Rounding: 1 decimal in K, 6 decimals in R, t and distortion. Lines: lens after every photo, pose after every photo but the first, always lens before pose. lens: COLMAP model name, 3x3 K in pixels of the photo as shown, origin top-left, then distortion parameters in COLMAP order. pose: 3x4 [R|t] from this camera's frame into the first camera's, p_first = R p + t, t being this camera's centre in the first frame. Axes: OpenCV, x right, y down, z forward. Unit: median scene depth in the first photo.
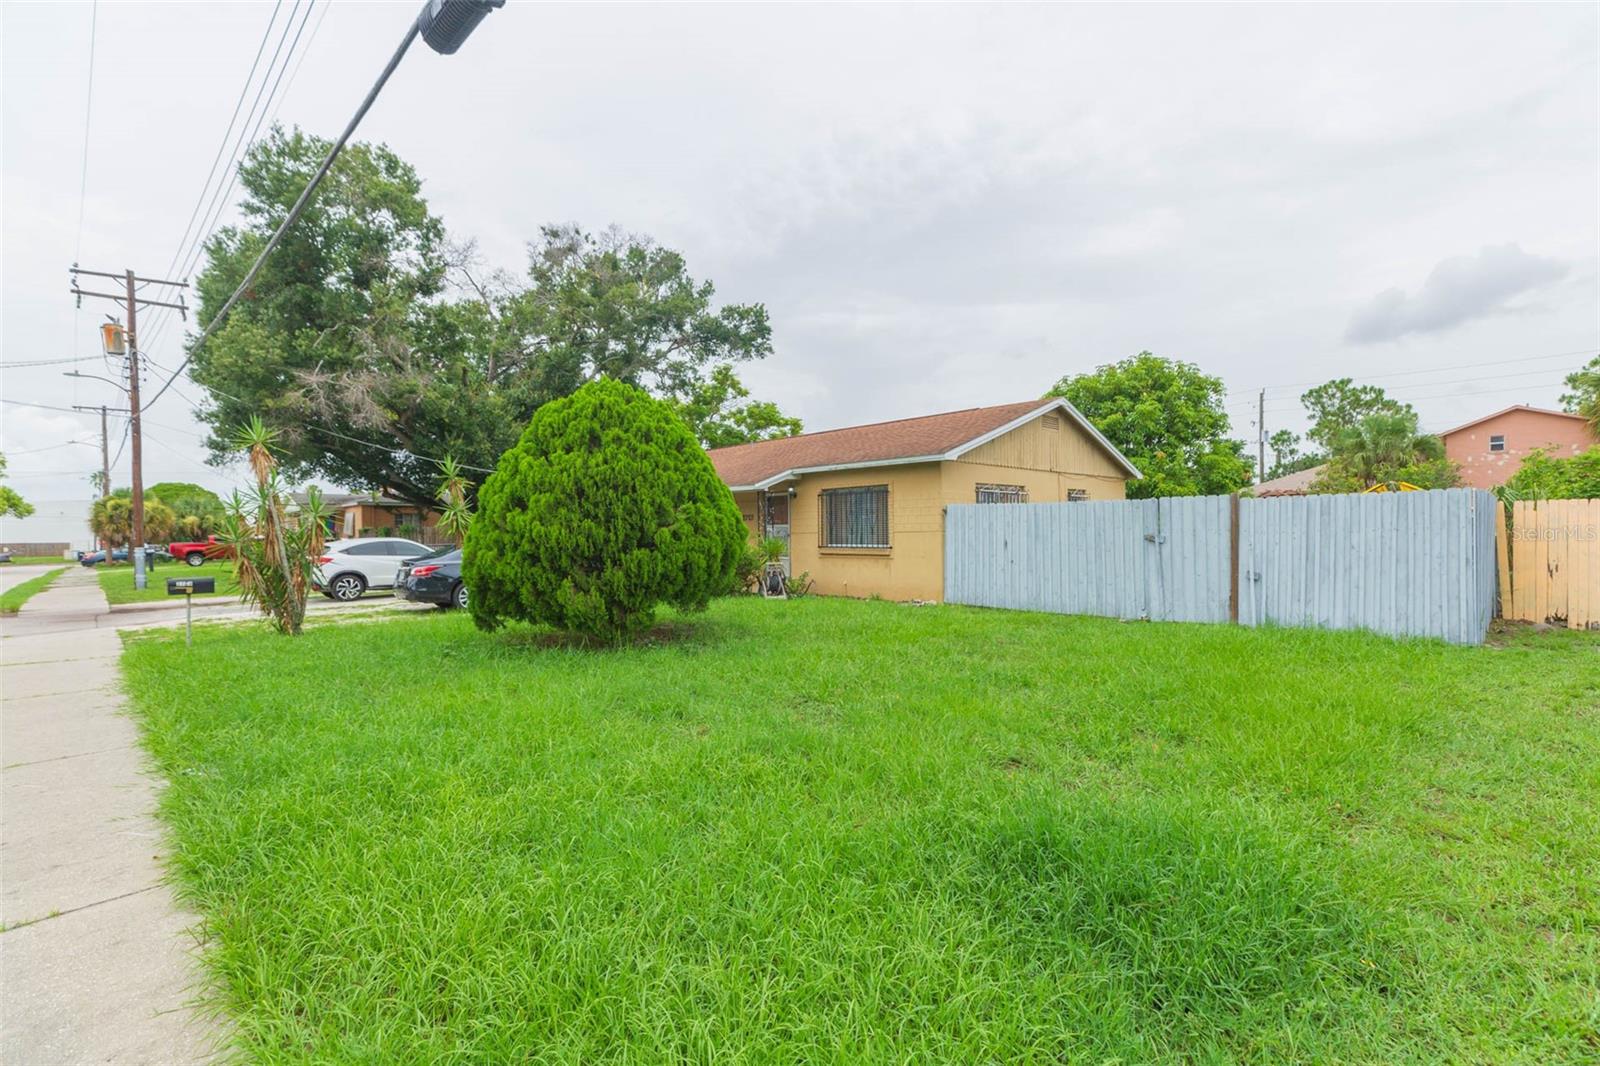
lens RADIAL K [[717.8, 0, 803.7], [0, 717.8, 532.5], [0, 0, 1]] dist [0.001804, -0.000645]
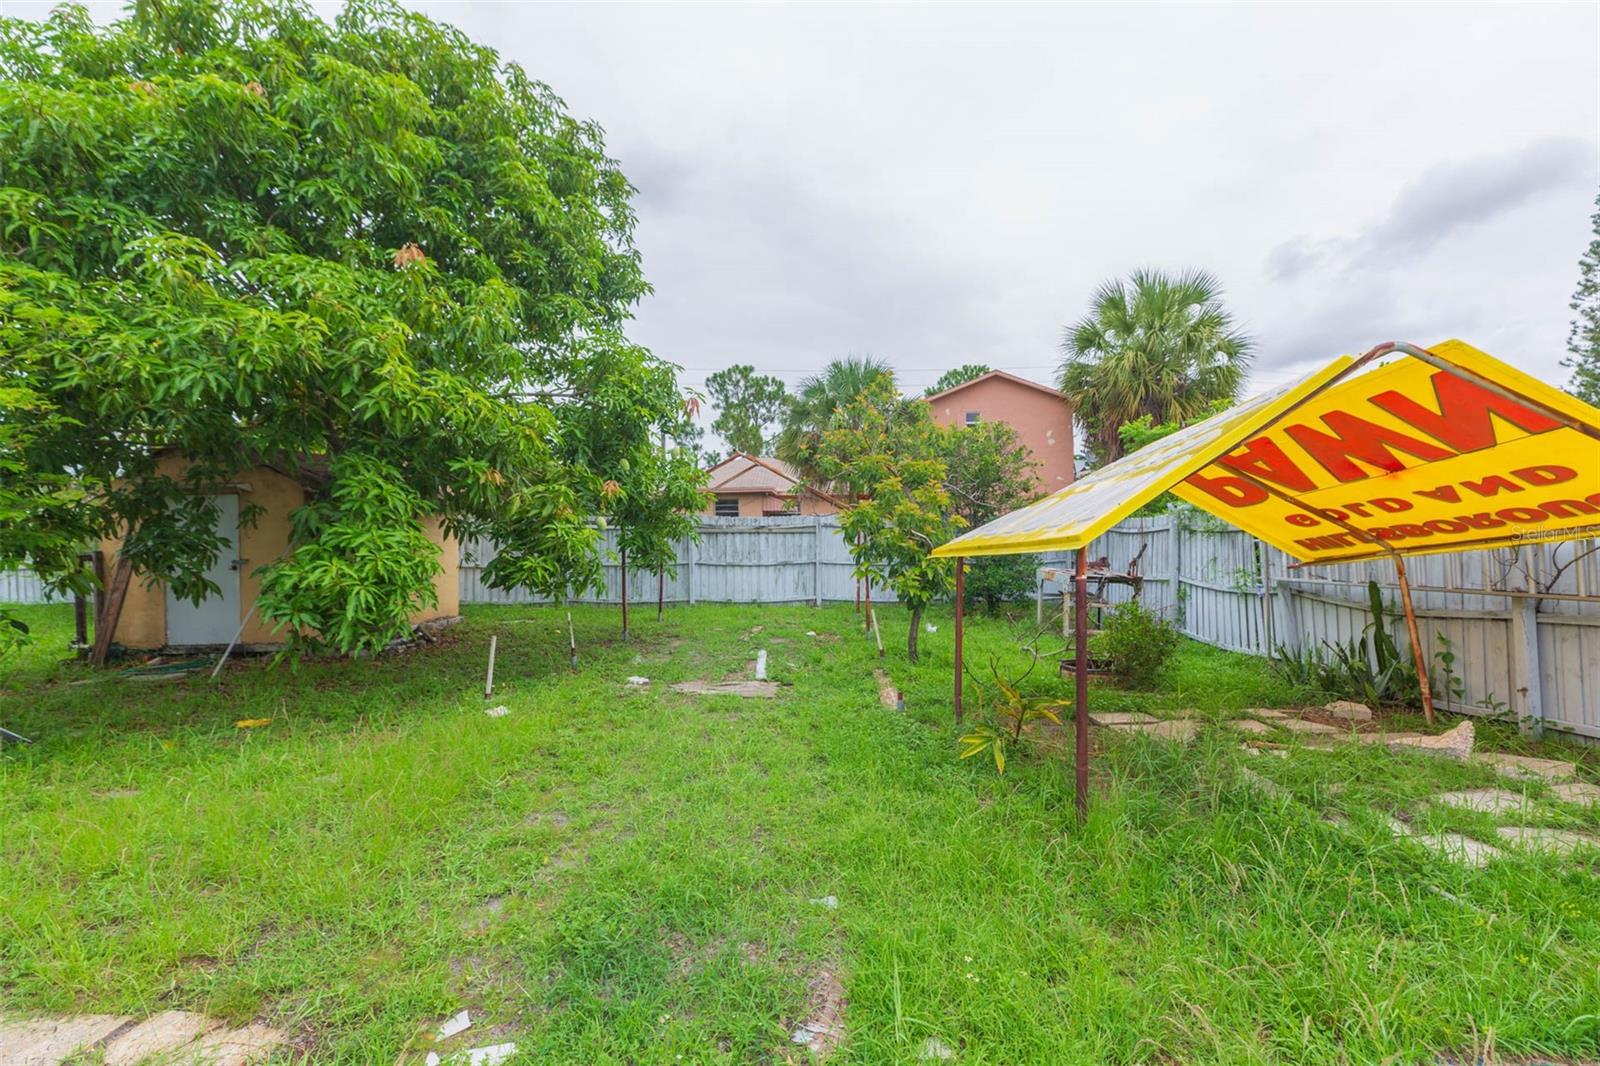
lens RADIAL K [[717.8, 0, 803.7], [0, 717.8, 532.5], [0, 0, 1]] dist [0.001804, -0.000645]
pose [[0.709129, 0.003270, 0.705071, 0.200612], [0.006555, 0.999915, -0.011231, -0.006103], [-0.705048, 0.012586, 0.709048, 0.351465]]
